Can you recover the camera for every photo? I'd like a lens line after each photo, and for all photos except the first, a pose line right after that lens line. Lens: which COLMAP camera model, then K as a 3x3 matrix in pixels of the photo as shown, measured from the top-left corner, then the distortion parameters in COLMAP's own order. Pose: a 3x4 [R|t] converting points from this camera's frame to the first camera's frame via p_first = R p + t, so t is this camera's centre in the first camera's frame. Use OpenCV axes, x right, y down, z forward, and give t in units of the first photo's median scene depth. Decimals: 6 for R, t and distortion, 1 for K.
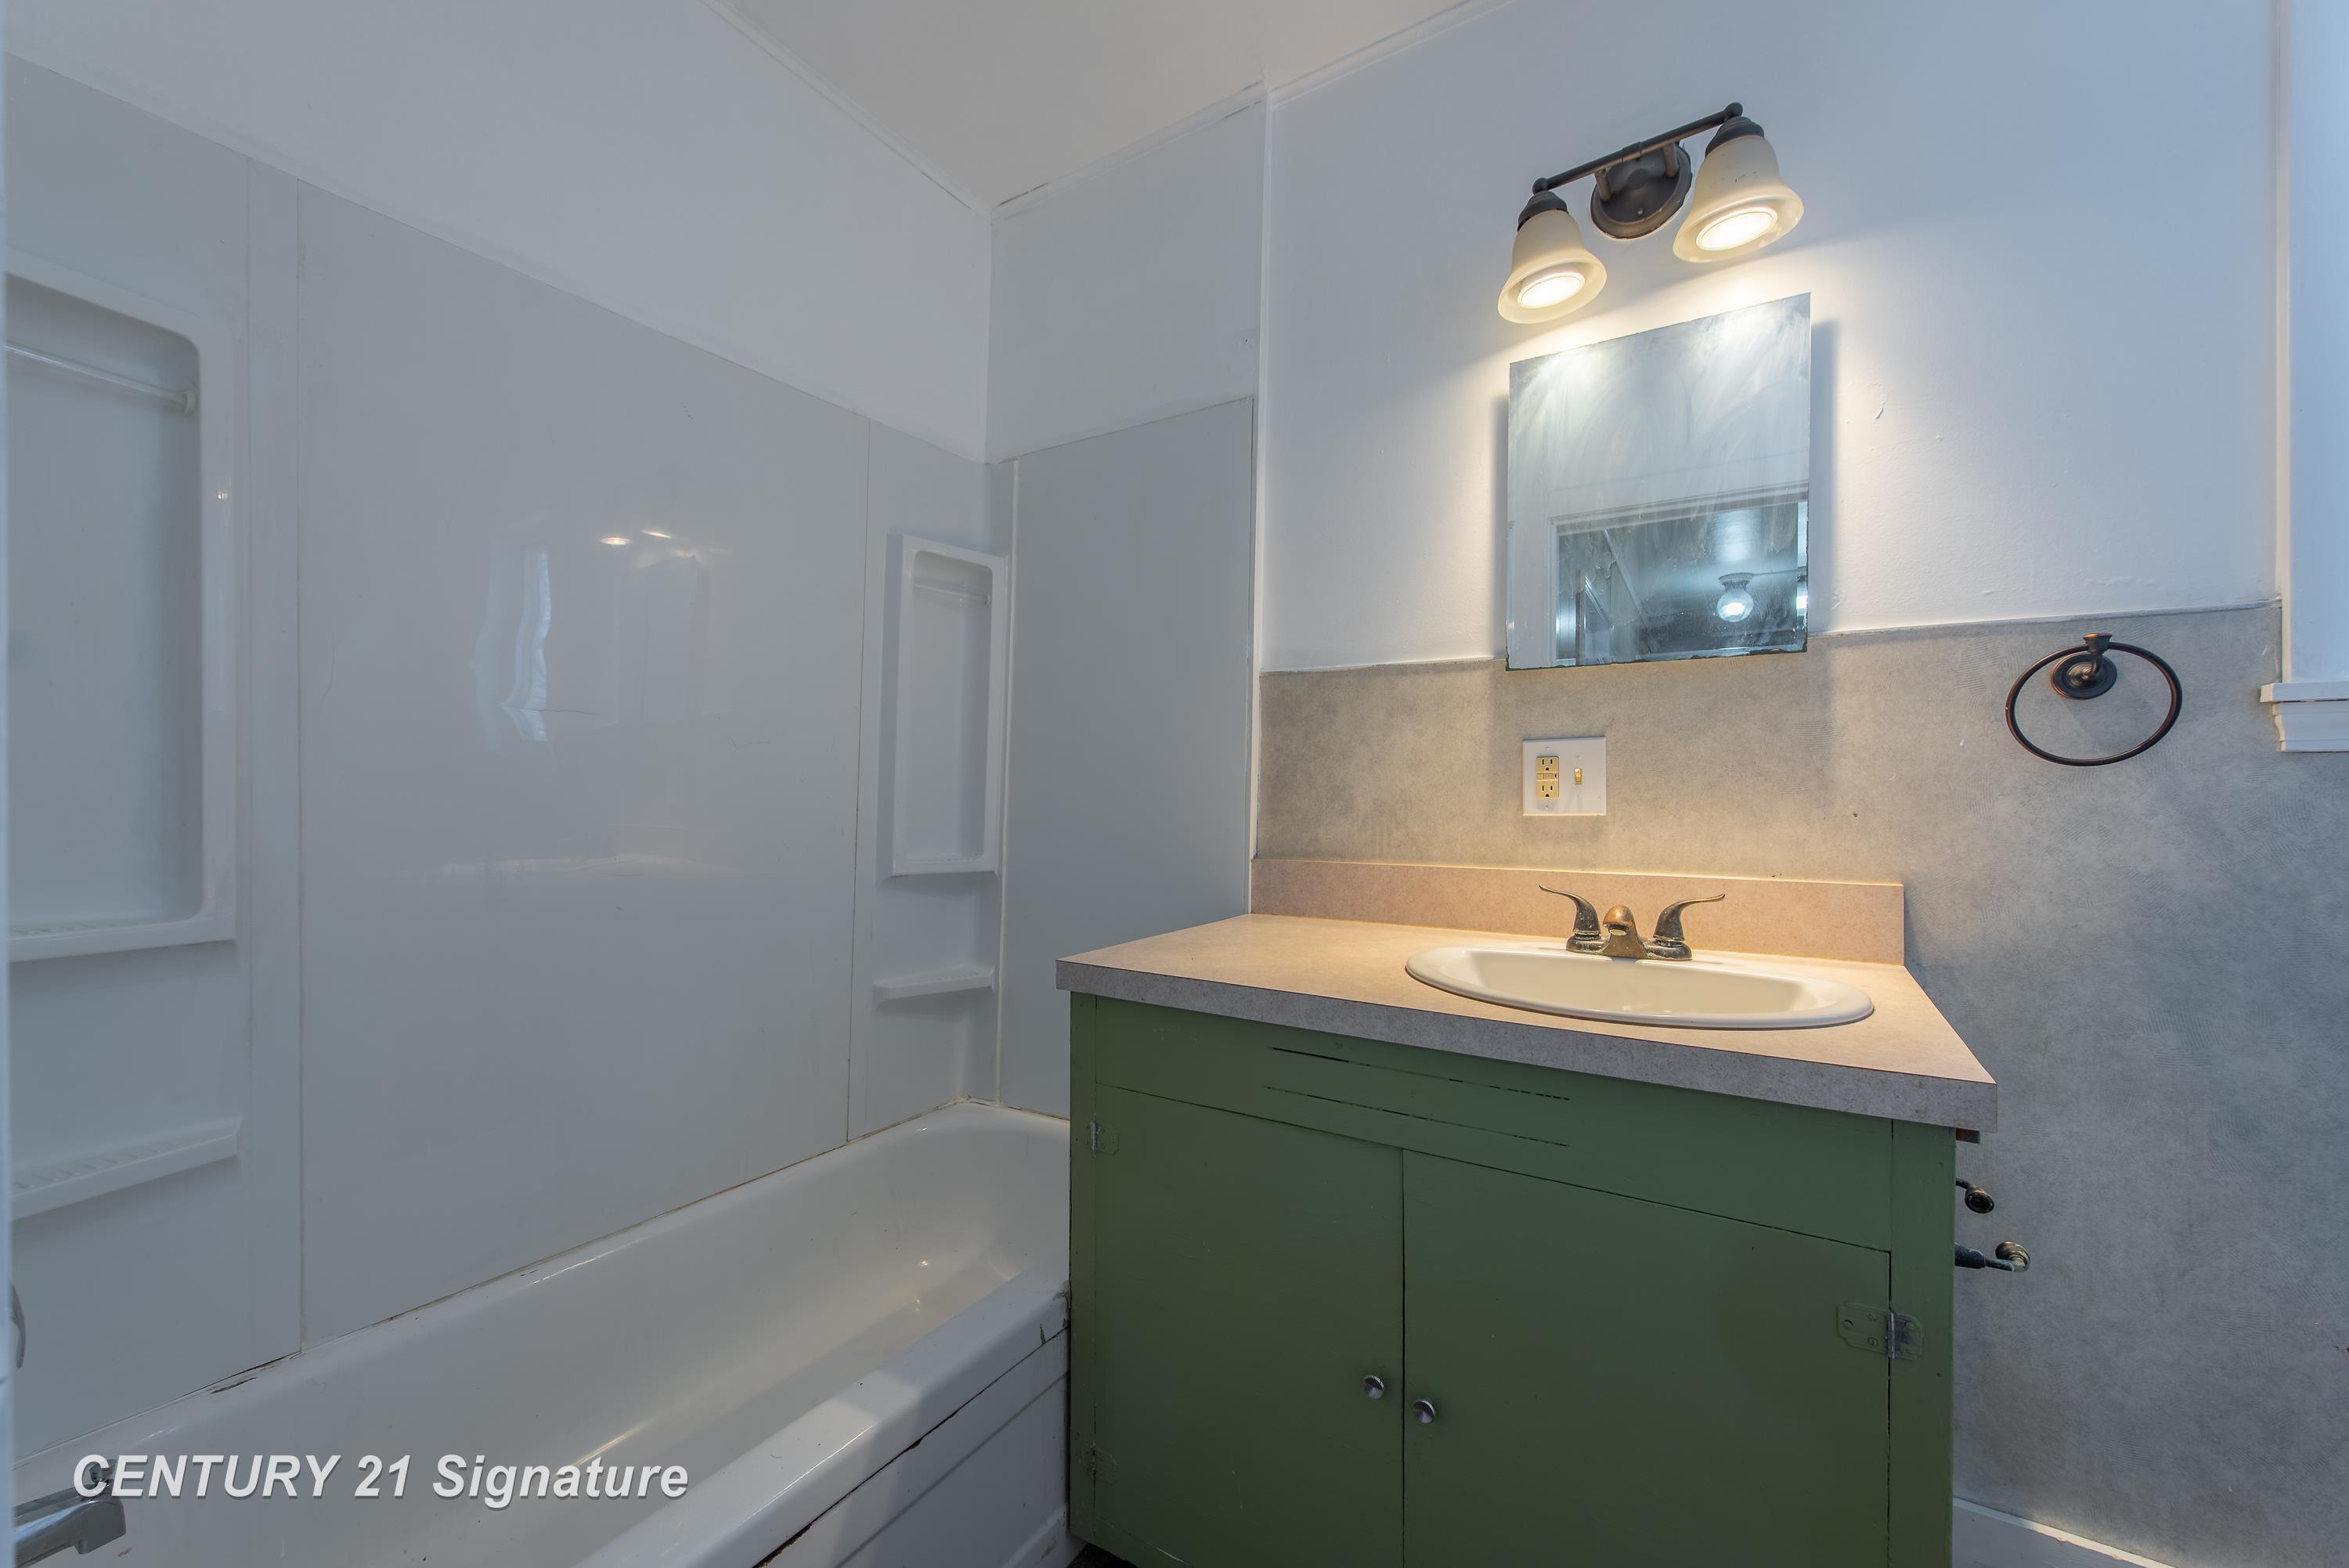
lens RADIAL K [[906.9, 0, 1177.3], [0, 906.9, 786.9], [0, 0, 1]] dist [0.008996, -0.002607]
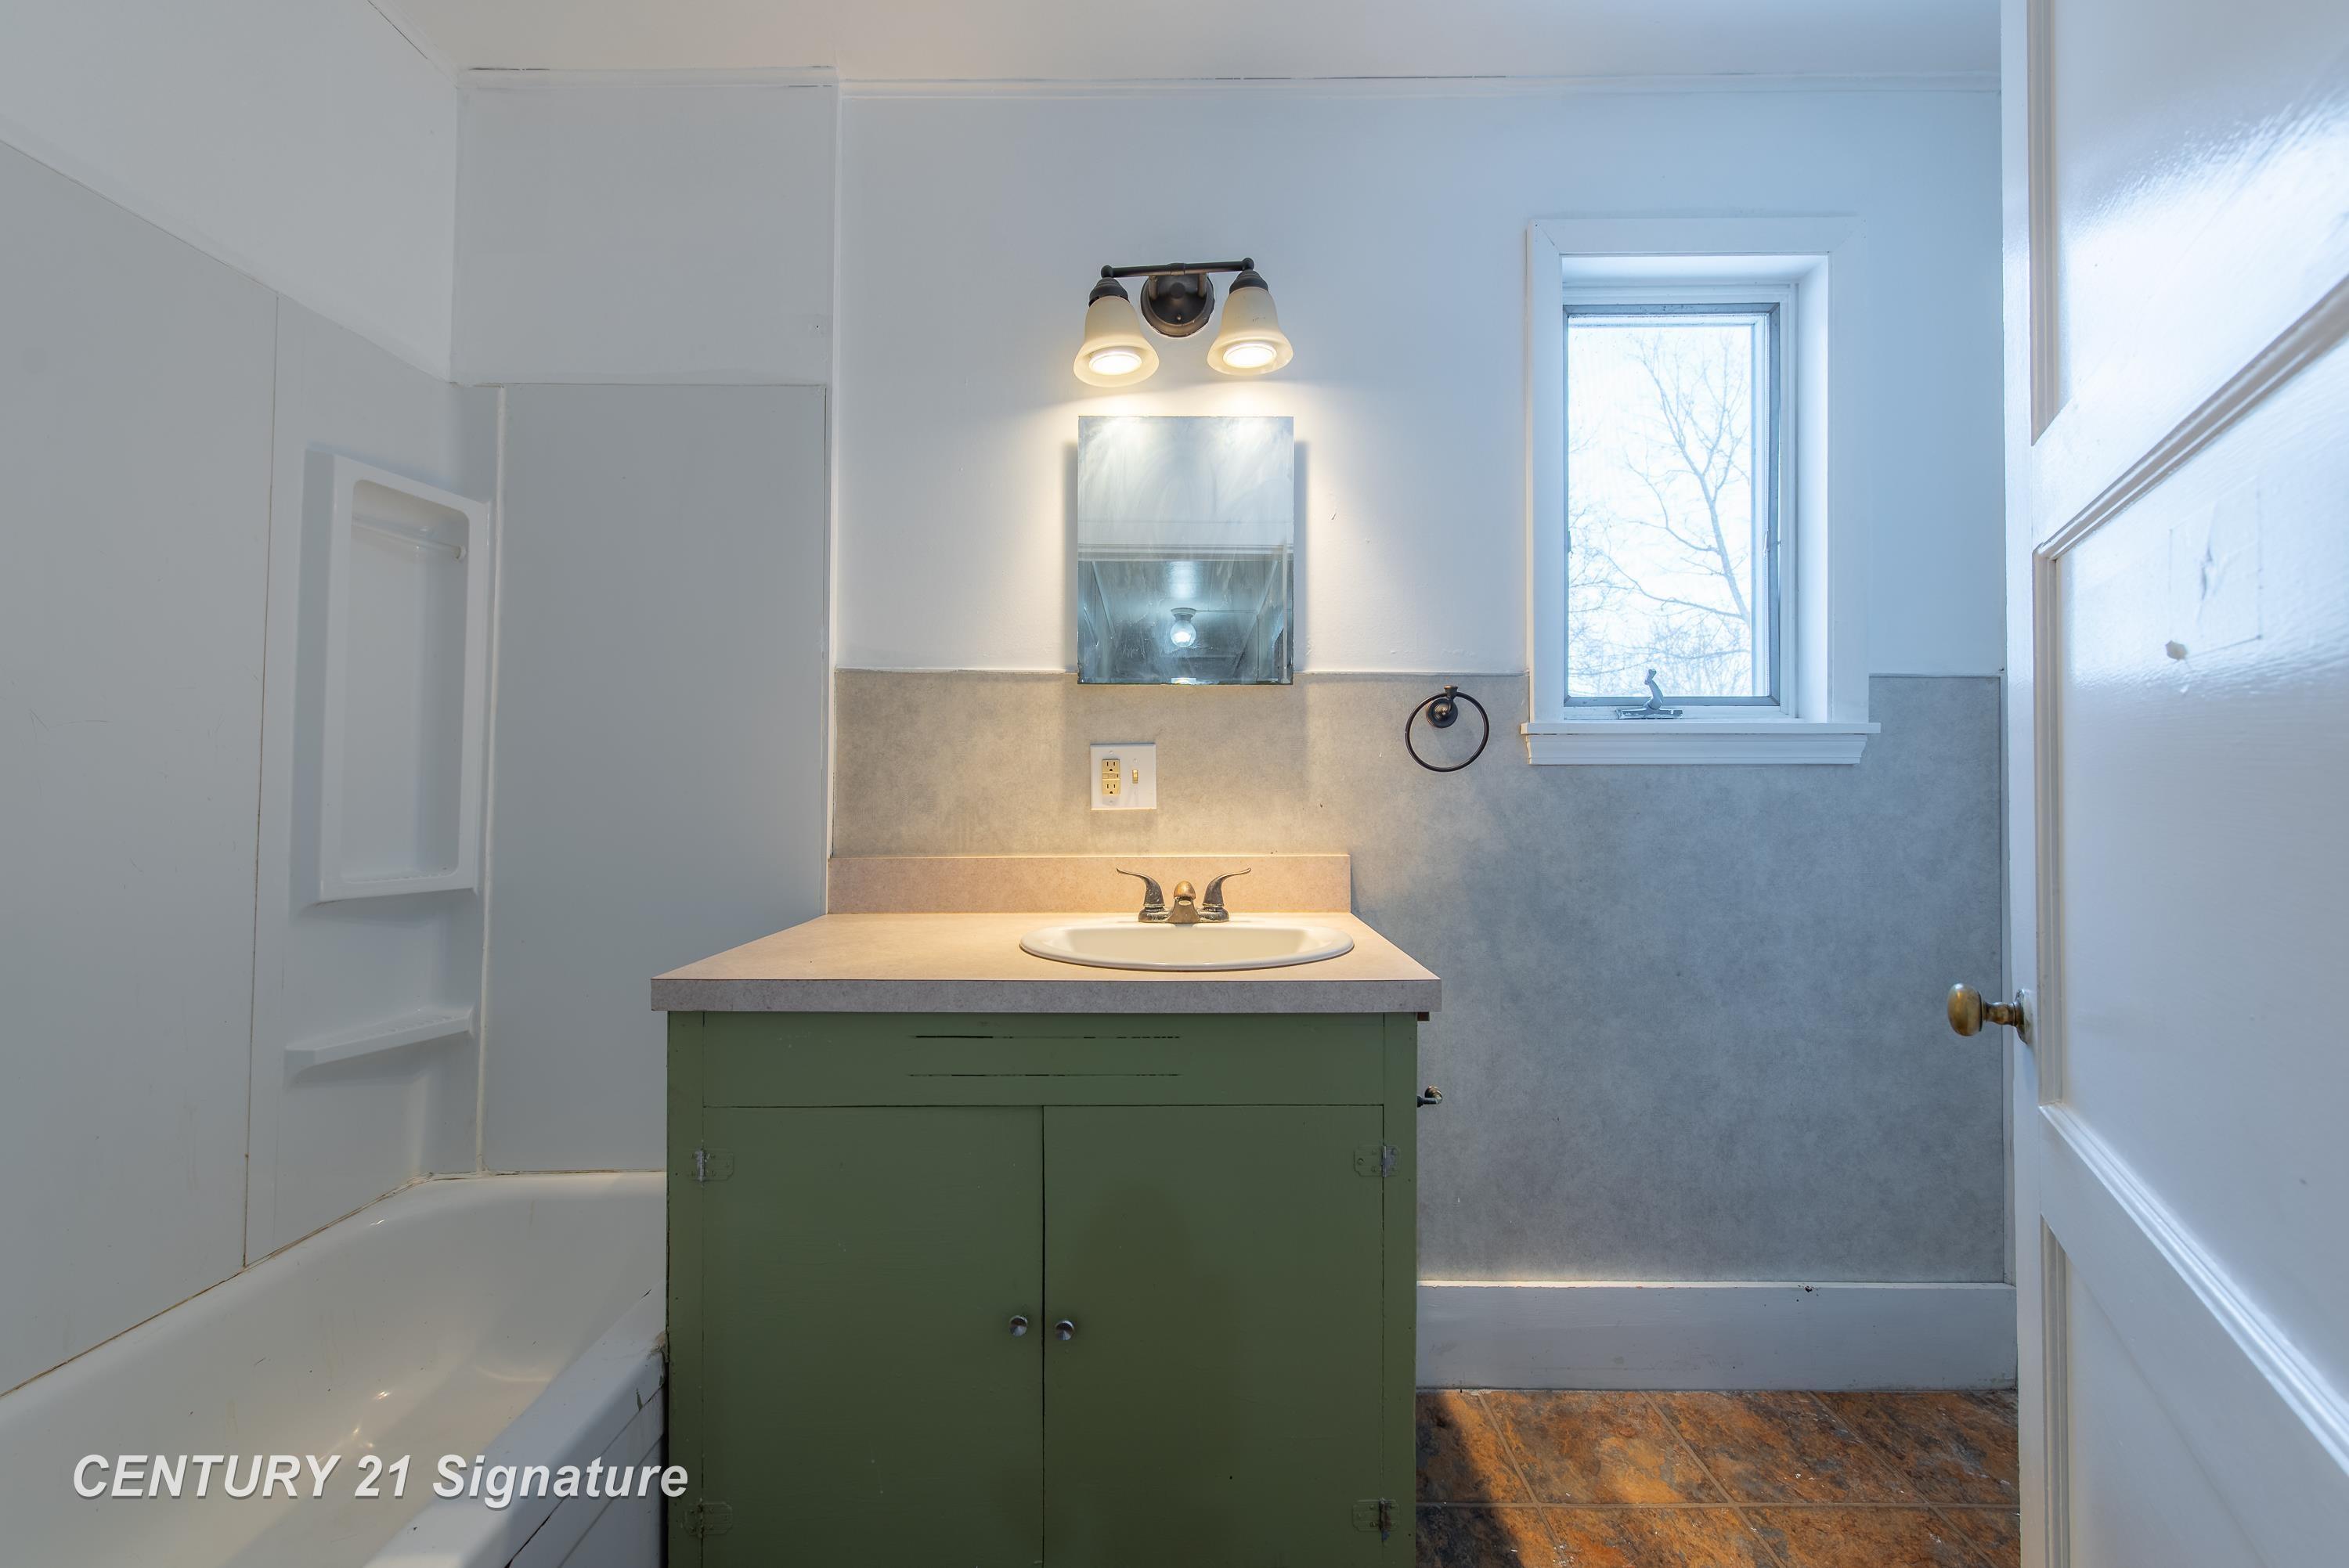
lens RADIAL K [[906.9, 0, 1160.8], [0, 906.9, 780.0], [0, 0, 1]] dist [0.008996, -0.002607]
pose [[0.847846, 0.003552, 0.530231, -0.162901], [-0.001314, 0.999989, -0.004598, -0.001413], [-0.530241, 0.003201, 0.847841, -0.025505]]
